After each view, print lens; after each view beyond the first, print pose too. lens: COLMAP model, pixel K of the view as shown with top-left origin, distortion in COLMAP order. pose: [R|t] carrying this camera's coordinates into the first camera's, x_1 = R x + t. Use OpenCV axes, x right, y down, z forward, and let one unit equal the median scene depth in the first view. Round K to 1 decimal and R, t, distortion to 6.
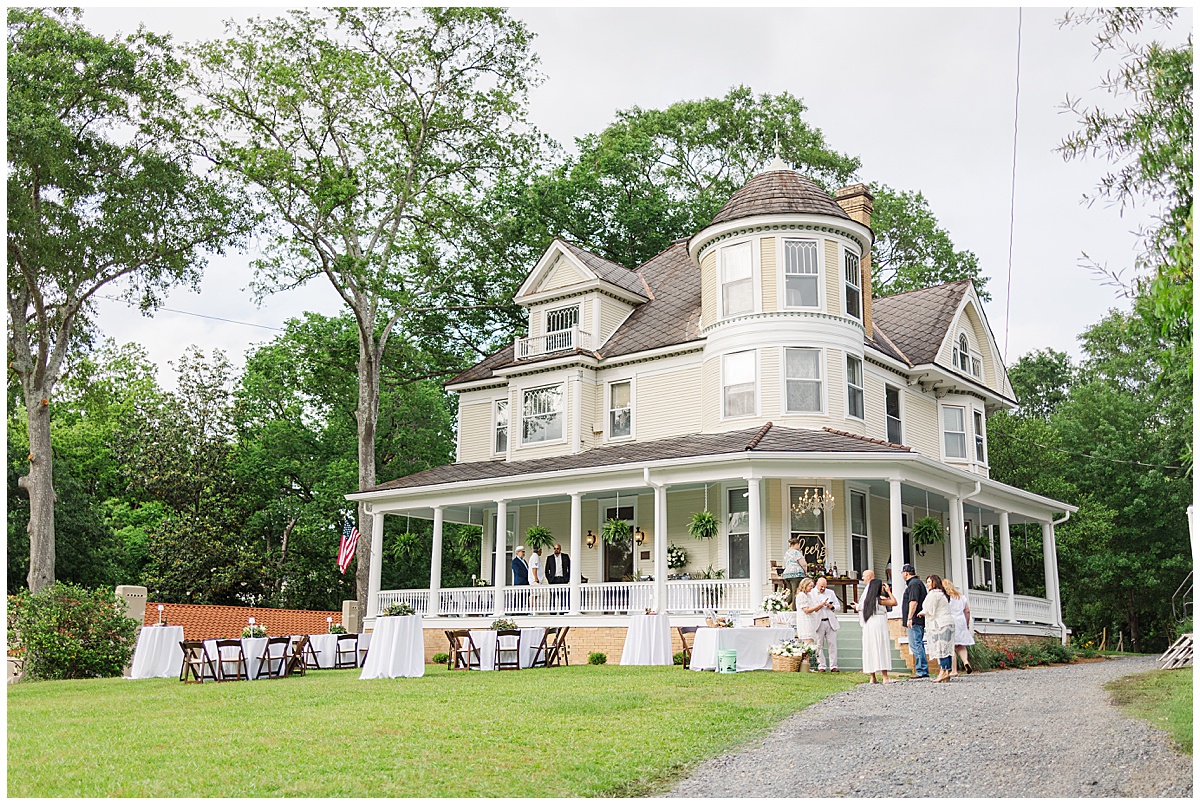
lens RADIAL K [[1163.2, 0, 600.0], [0, 1163.2, 402.5], [0, 0, 1]] dist [0.002134, -0.000724]
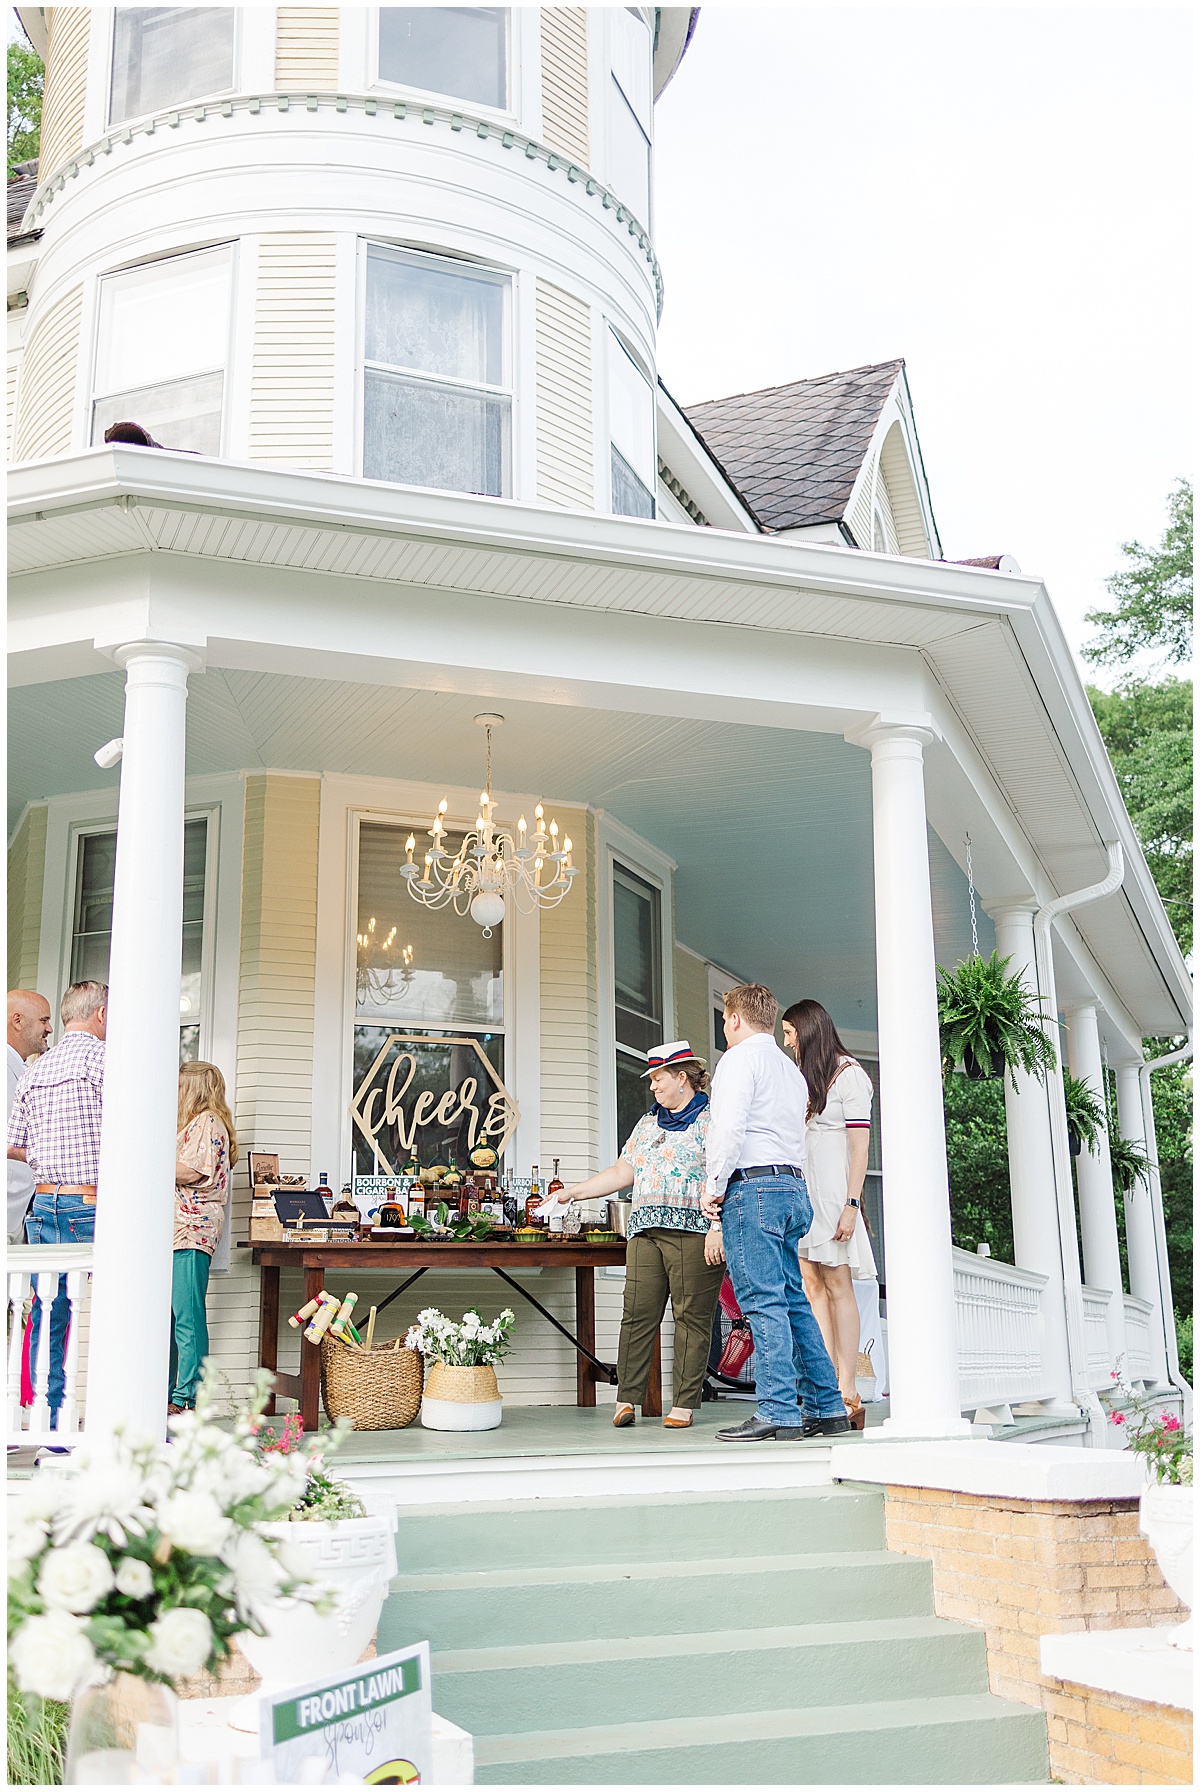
lens RADIAL K [[1938.8, 0, 600.0], [0, 1938.8, 896.0], [0, 0, 1]] dist [-0.004753, -0.005443]
pose [[0.956113, 0.050848, 0.288554, 0.100974], [-0.043931, 0.998572, -0.030403, 0.094713], [-0.289687, 0.016392, 0.956981, 0.629706]]
